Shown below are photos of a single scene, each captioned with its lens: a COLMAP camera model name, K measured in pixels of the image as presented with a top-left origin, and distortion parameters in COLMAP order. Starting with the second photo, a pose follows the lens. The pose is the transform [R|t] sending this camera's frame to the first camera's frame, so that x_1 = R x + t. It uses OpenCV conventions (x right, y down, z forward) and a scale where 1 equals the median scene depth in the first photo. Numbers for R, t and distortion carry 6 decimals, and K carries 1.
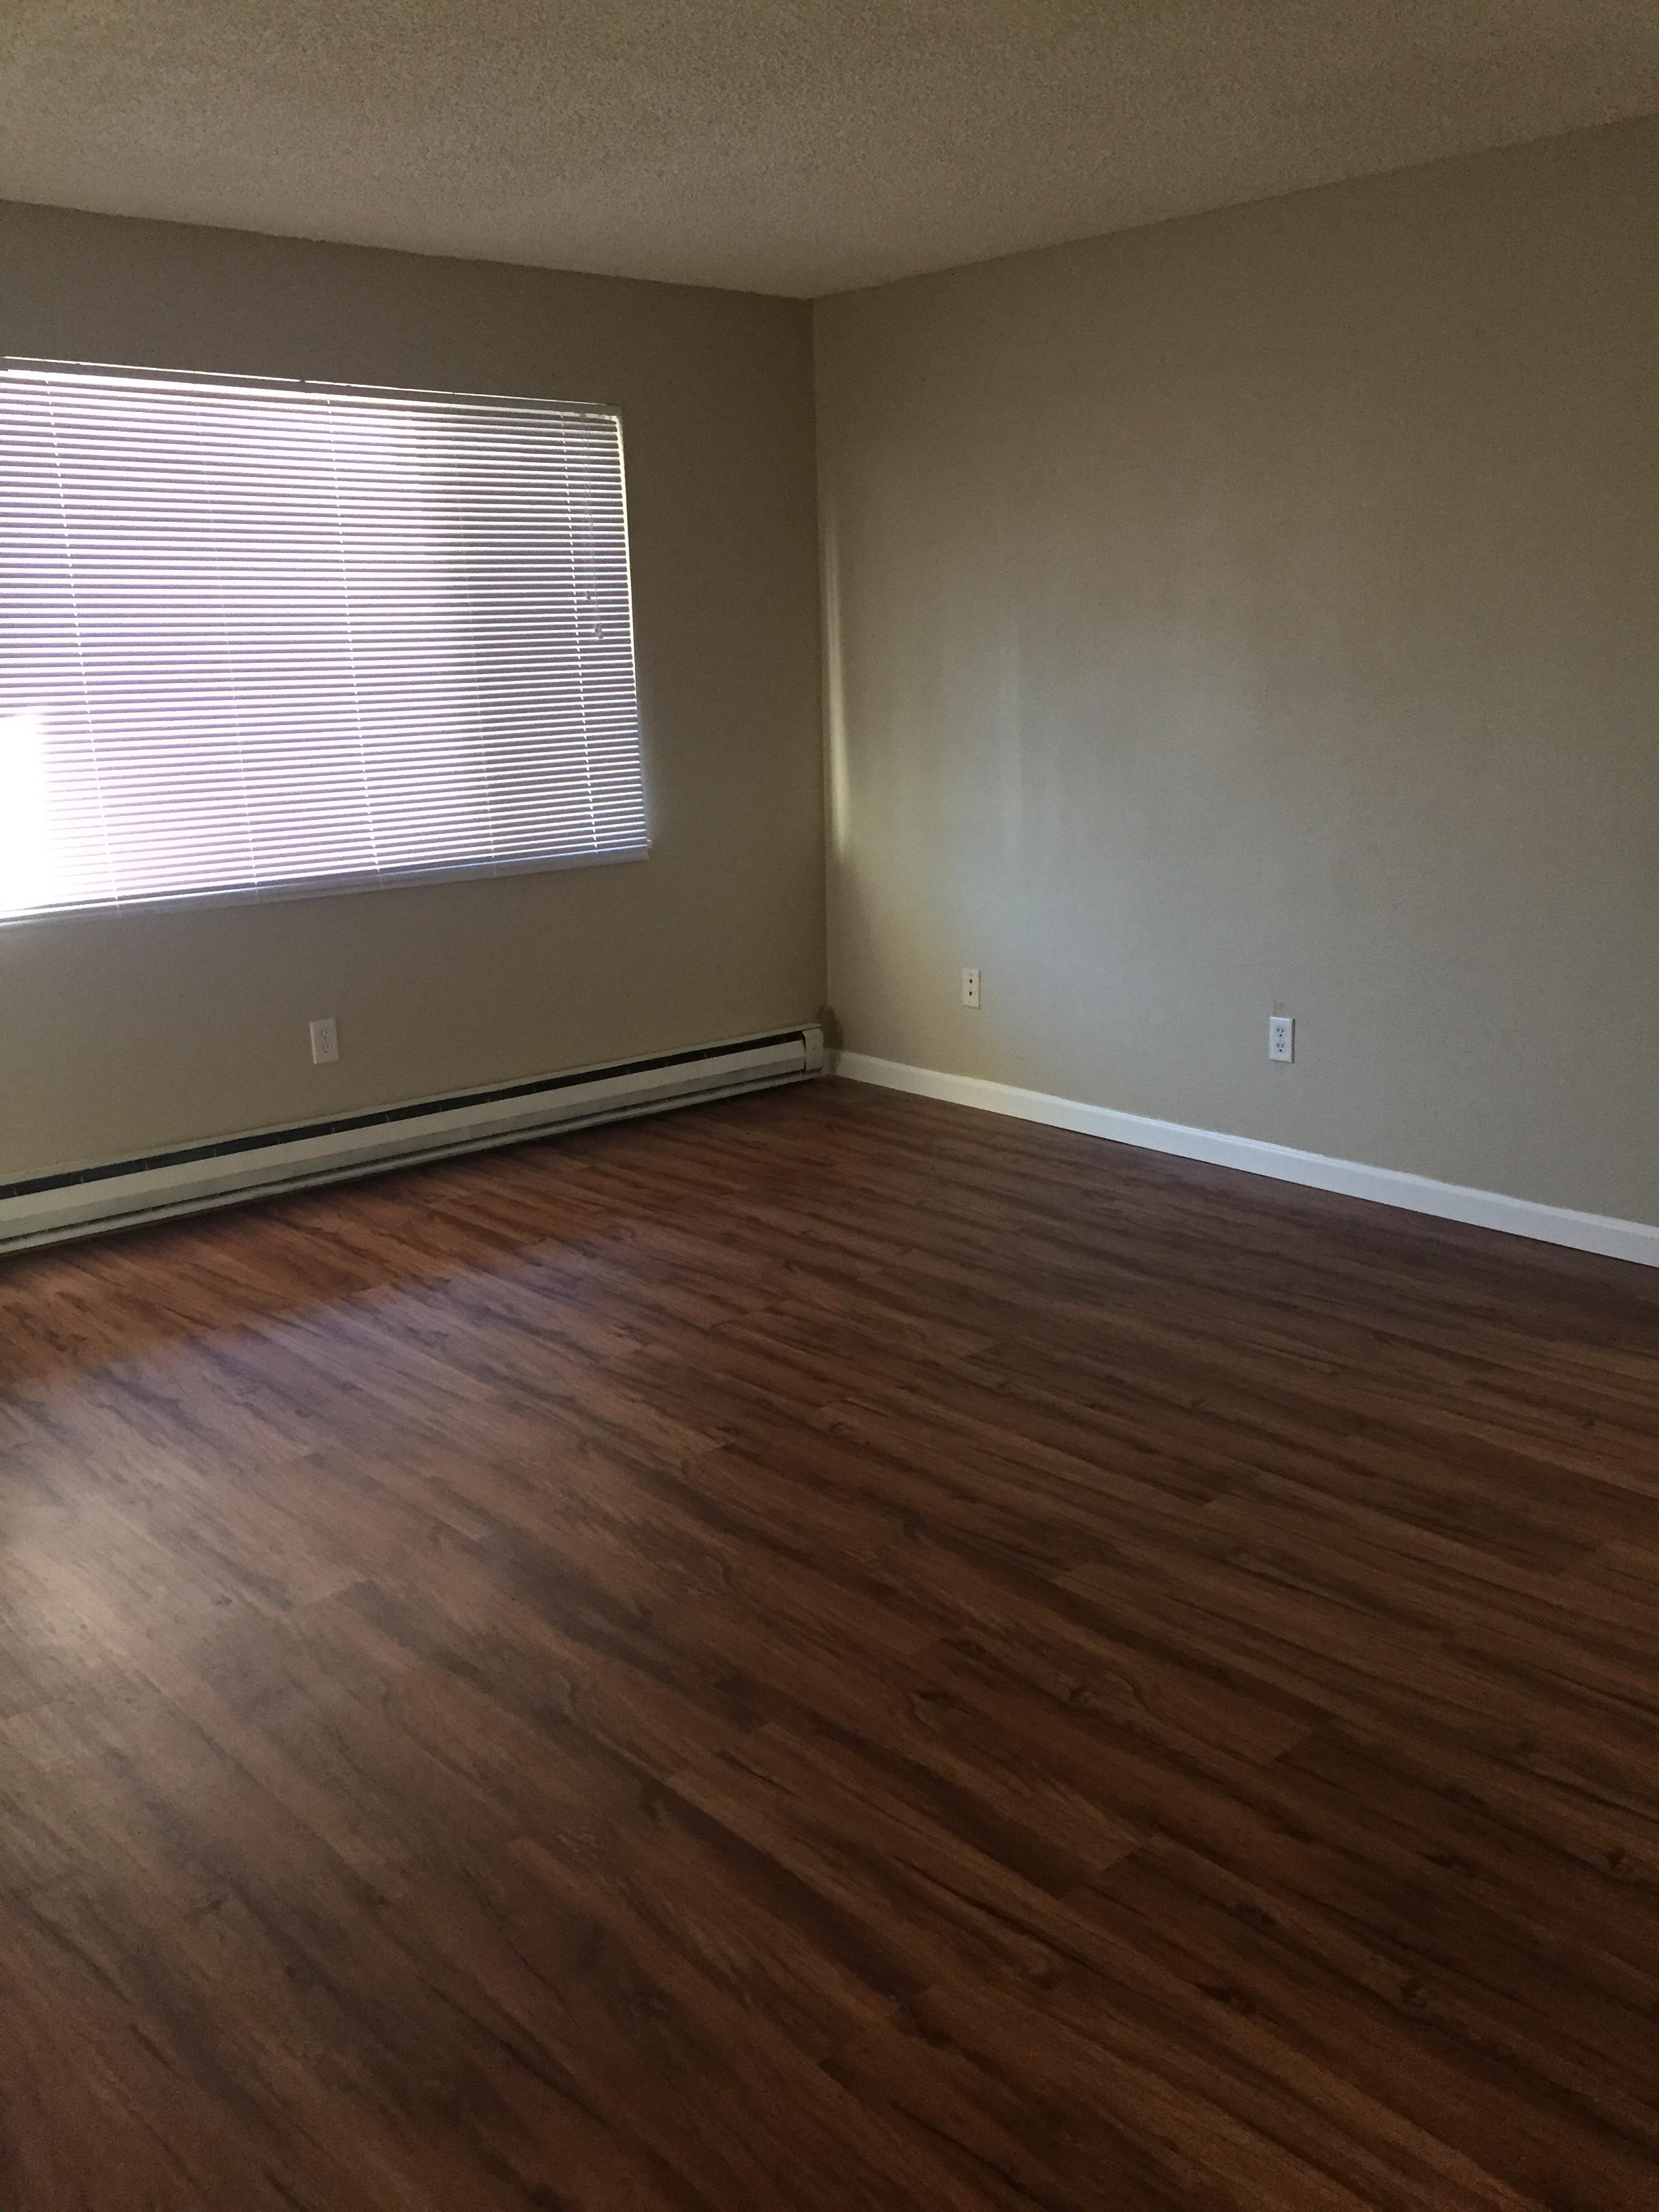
lens RADIAL K [[1882.1, 0, 821.0], [0, 1882.1, 1102.8], [0, 0, 1]] dist [0.071438, -0.087412]
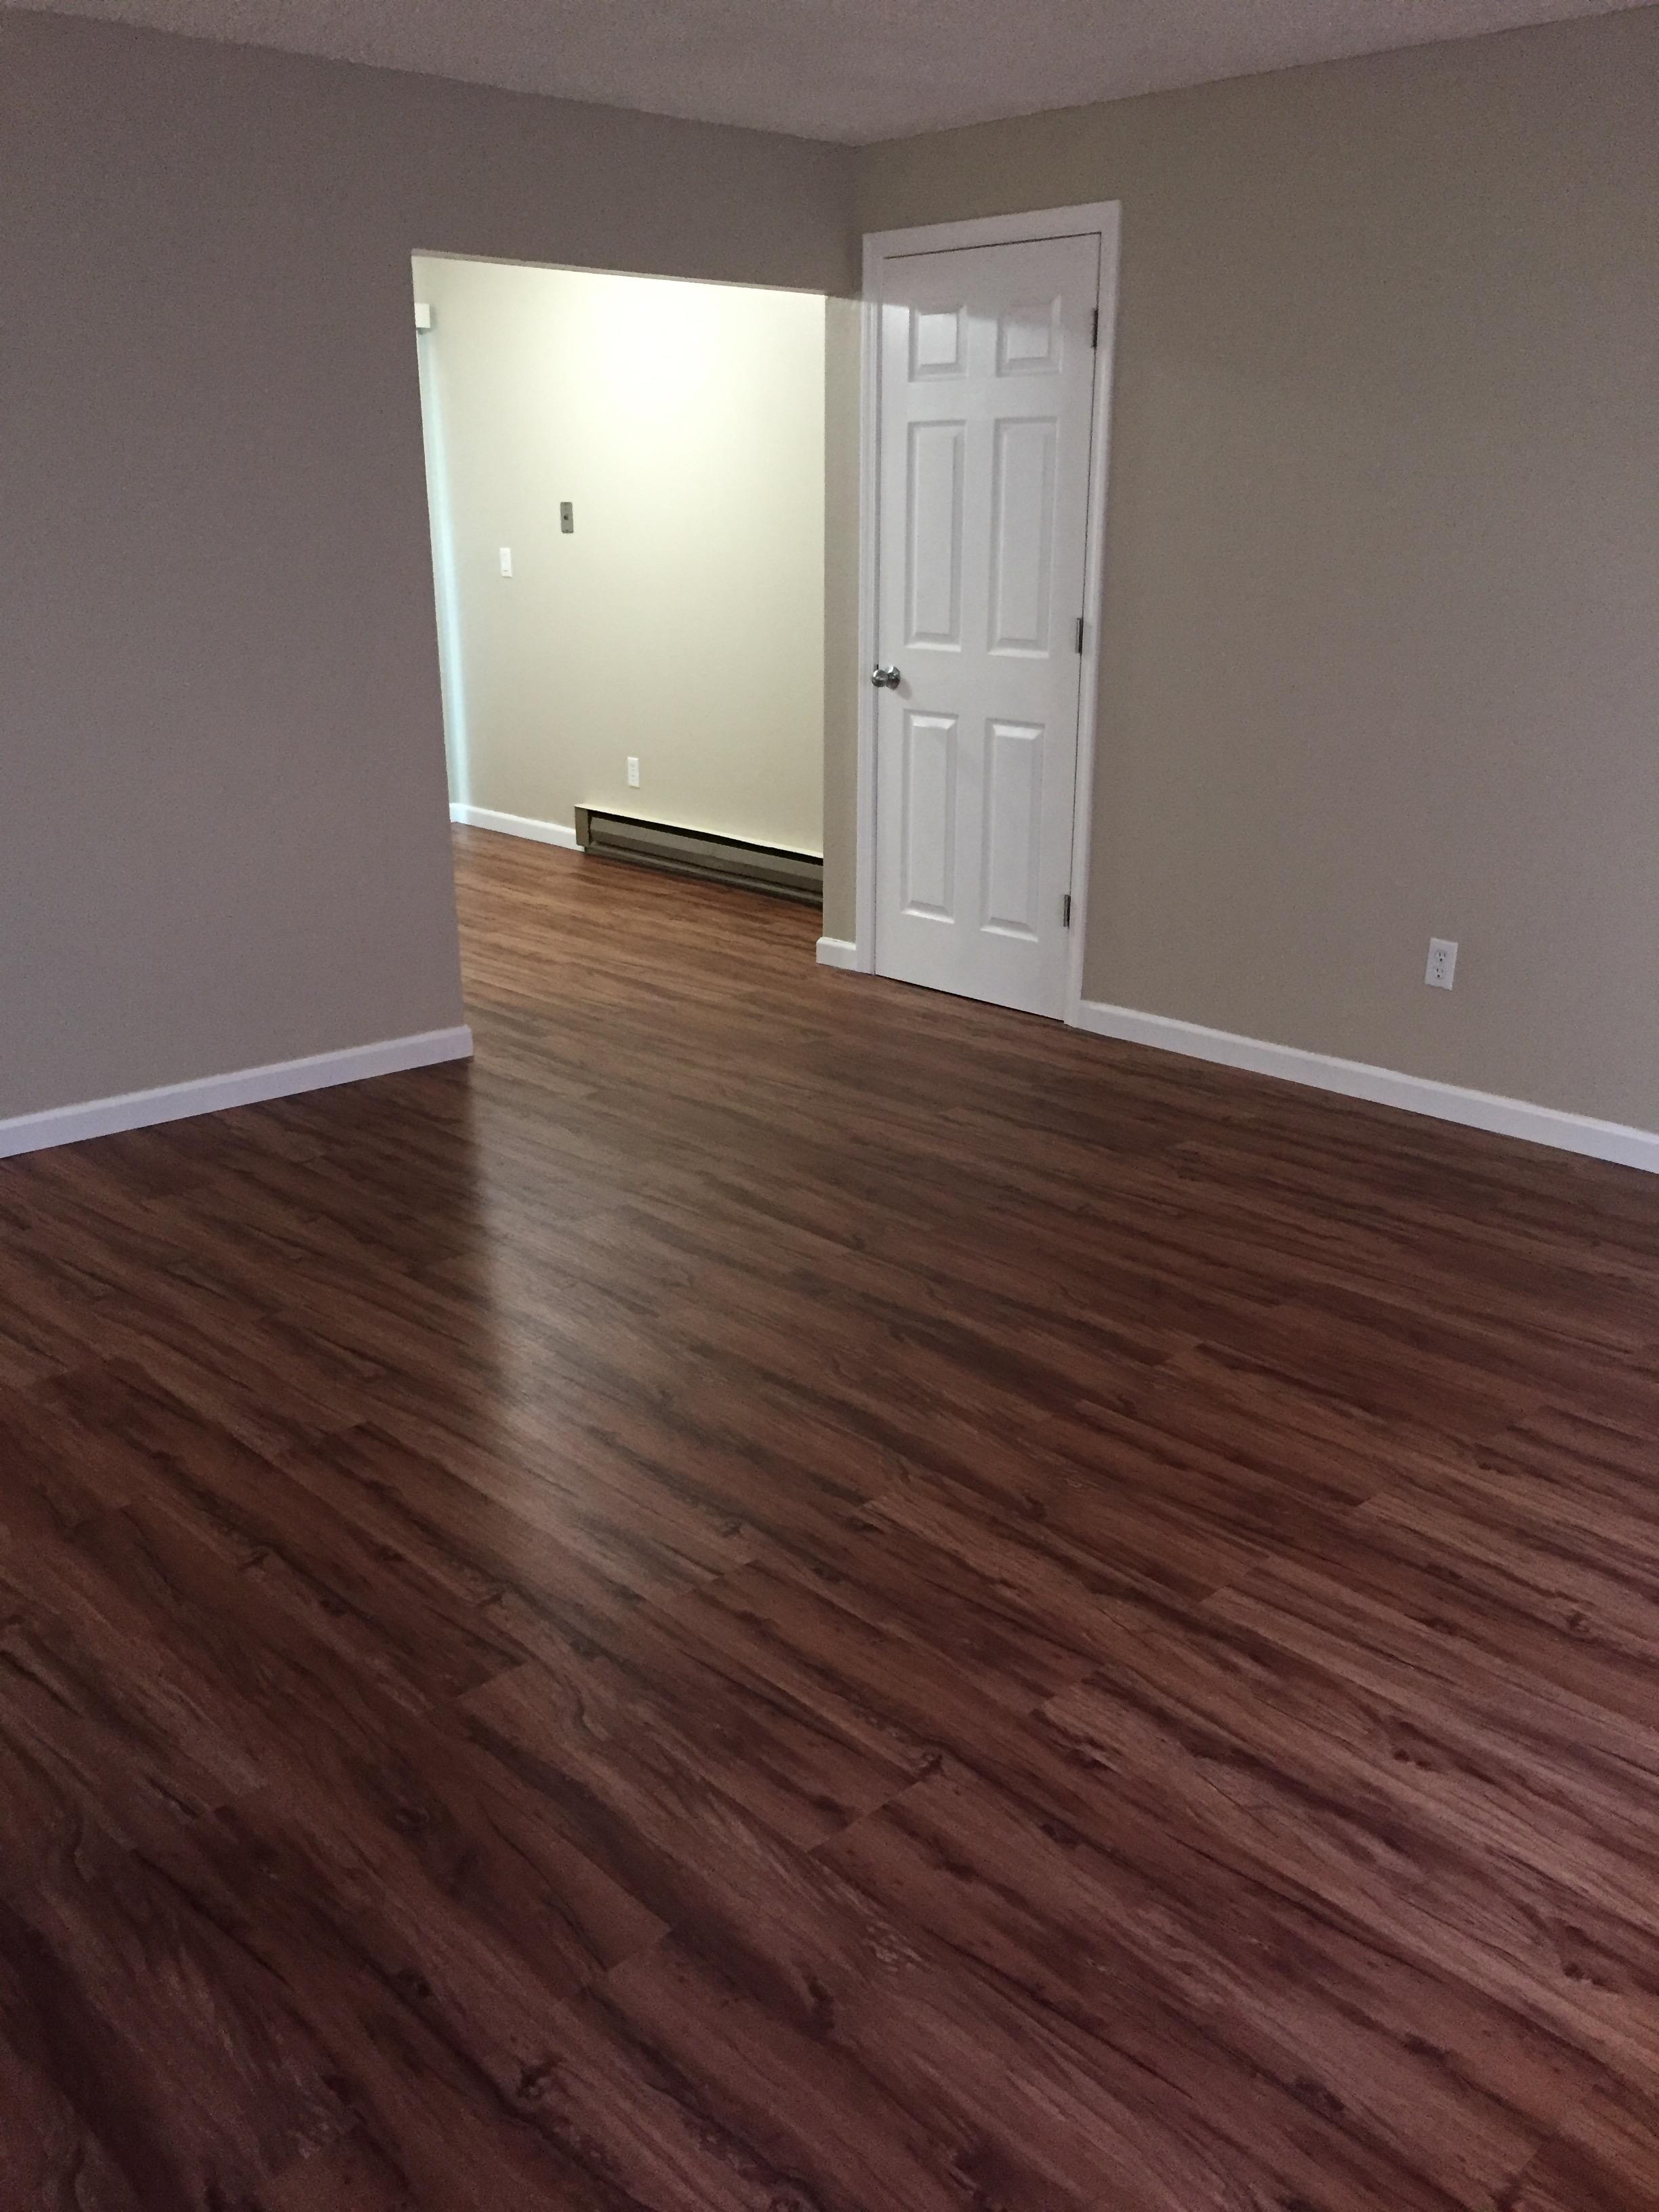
lens RADIAL K [[1882.1, 0, 821.0], [0, 1882.1, 1102.8], [0, 0, 1]] dist [0.071438, -0.087412]
pose [[-0.999269, 0.028402, -0.025593, -0.013641], [0.010954, 0.854042, 0.520089, -0.461426], [0.036630, 0.519428, -0.853729, 1.863589]]
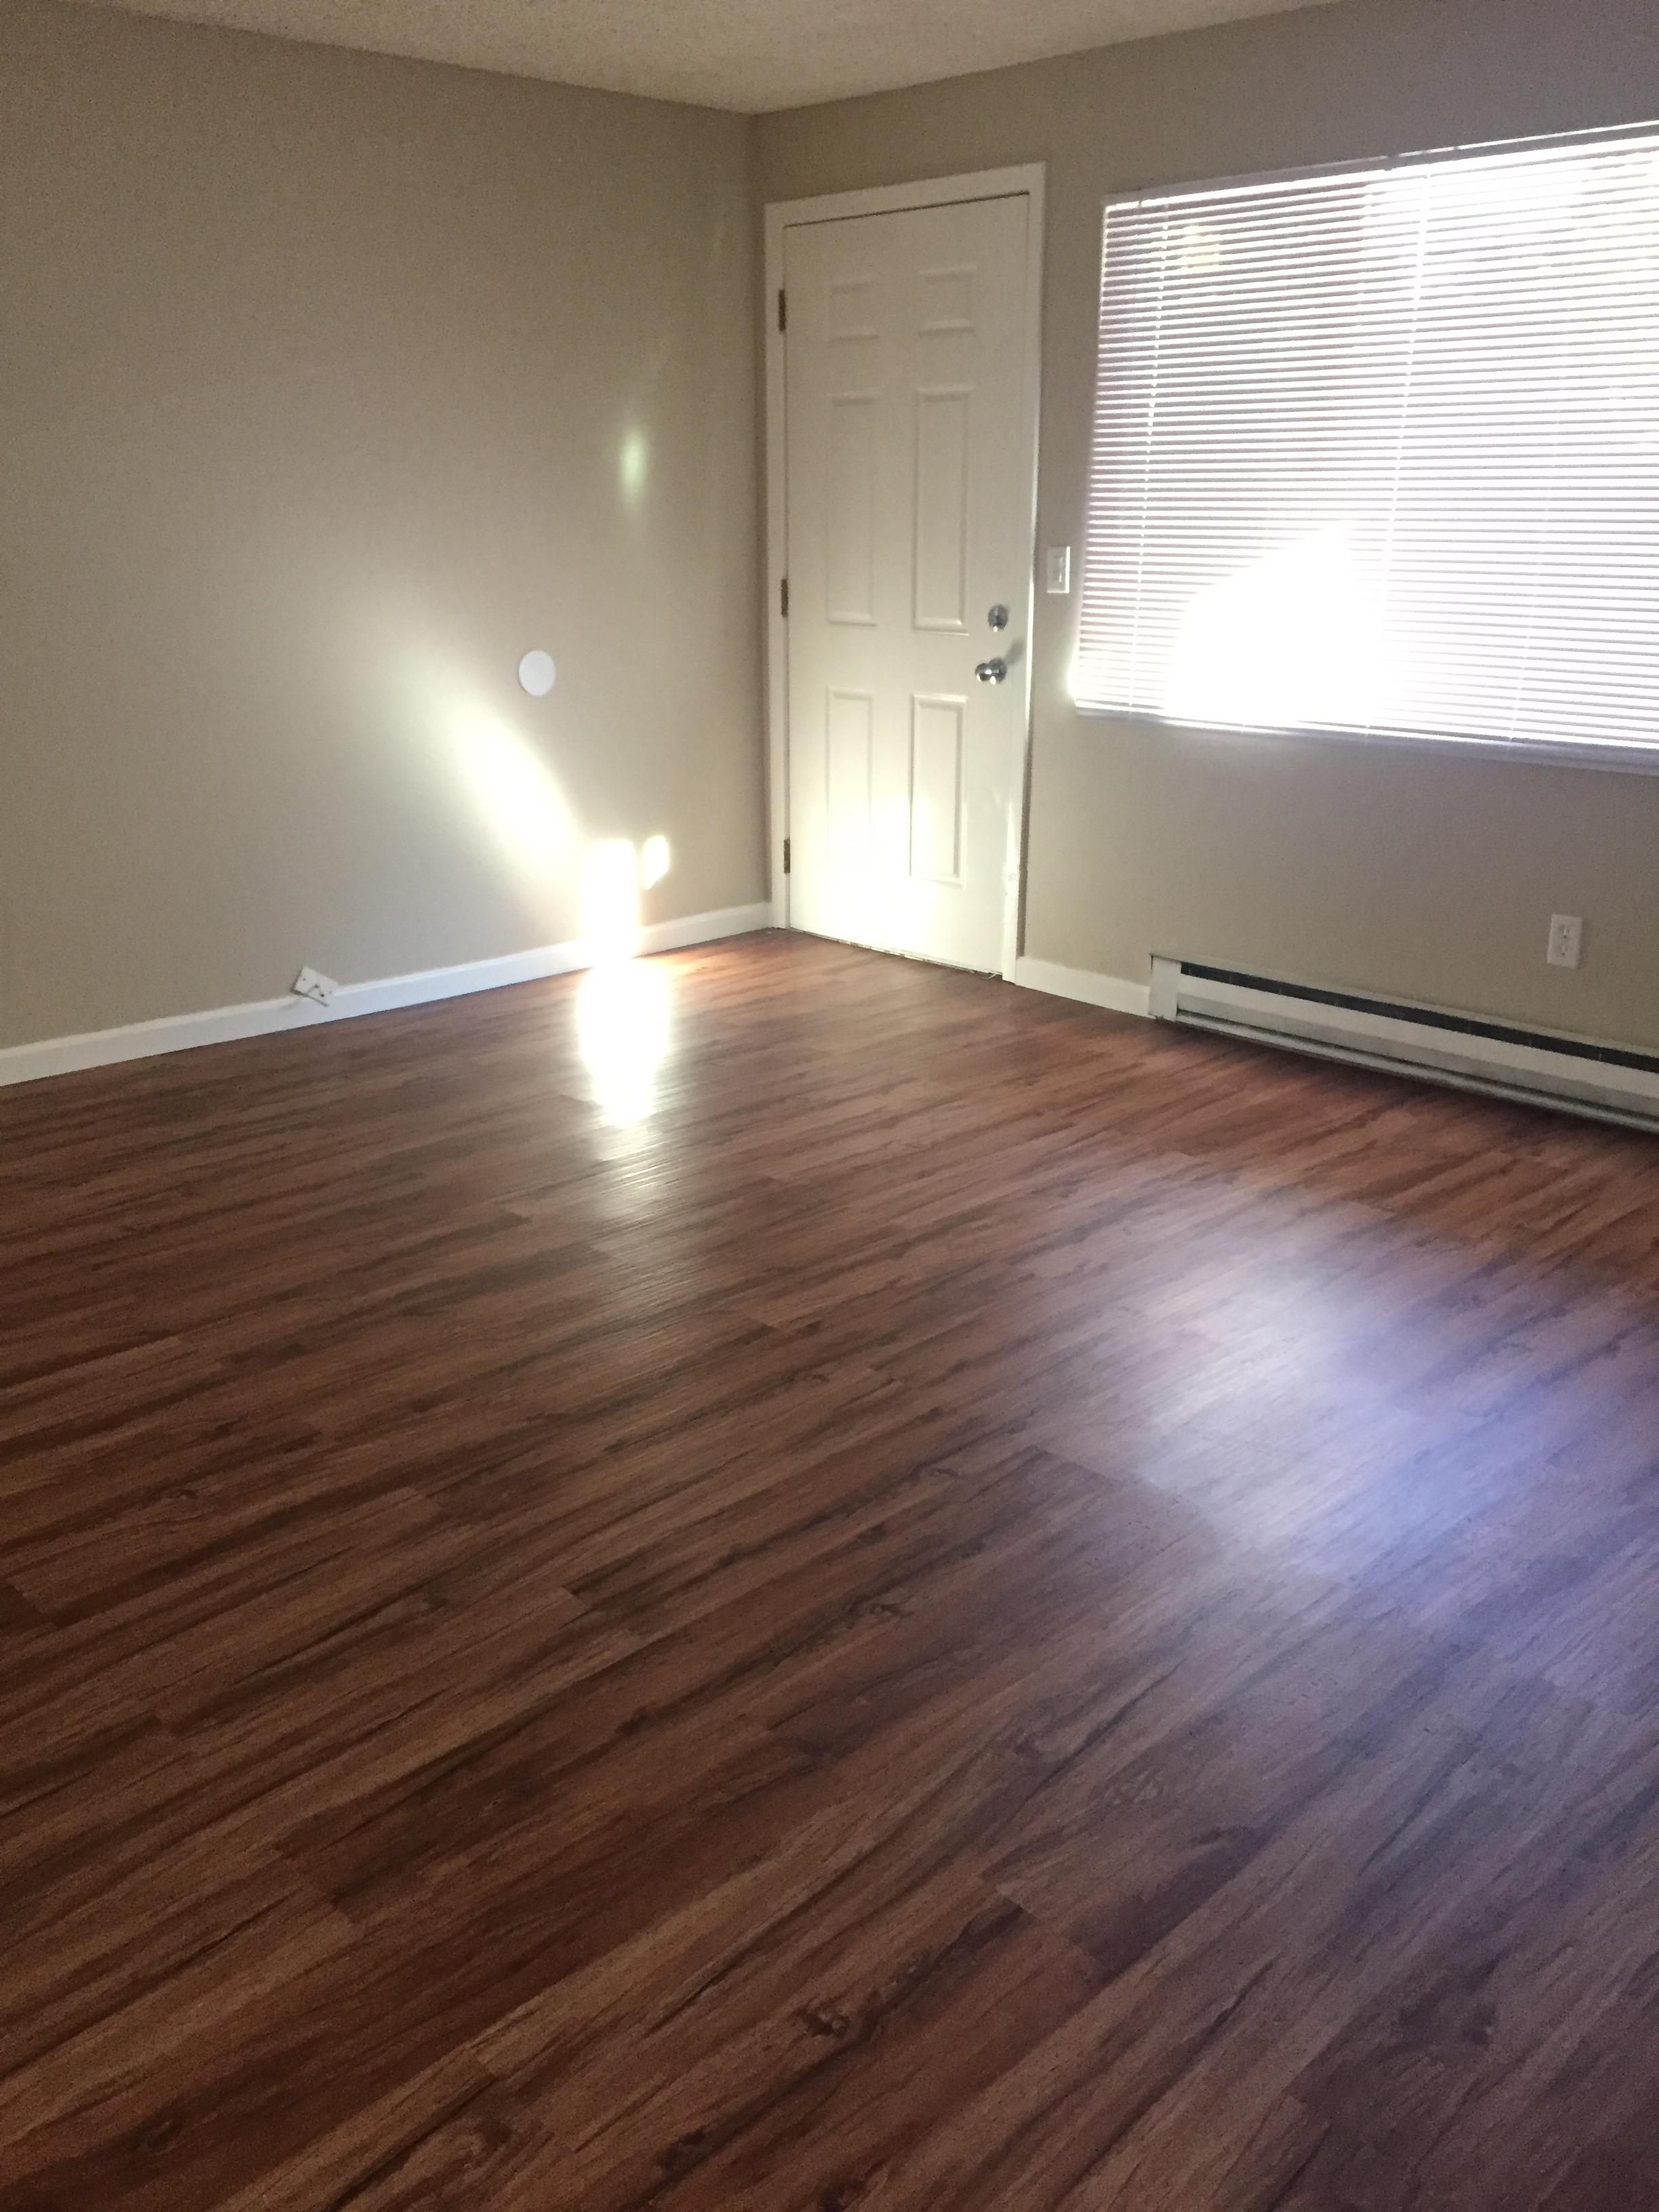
lens RADIAL K [[1882.1, 0, 821.0], [0, 1882.1, 1102.8], [0, 0, 1]] dist [0.071438, -0.087412]
pose [[0.042417, 0.329532, -0.943191, 0.939979], [-0.235621, 0.920712, 0.311082, -0.261355], [0.970919, 0.209041, 0.116699, 1.027356]]
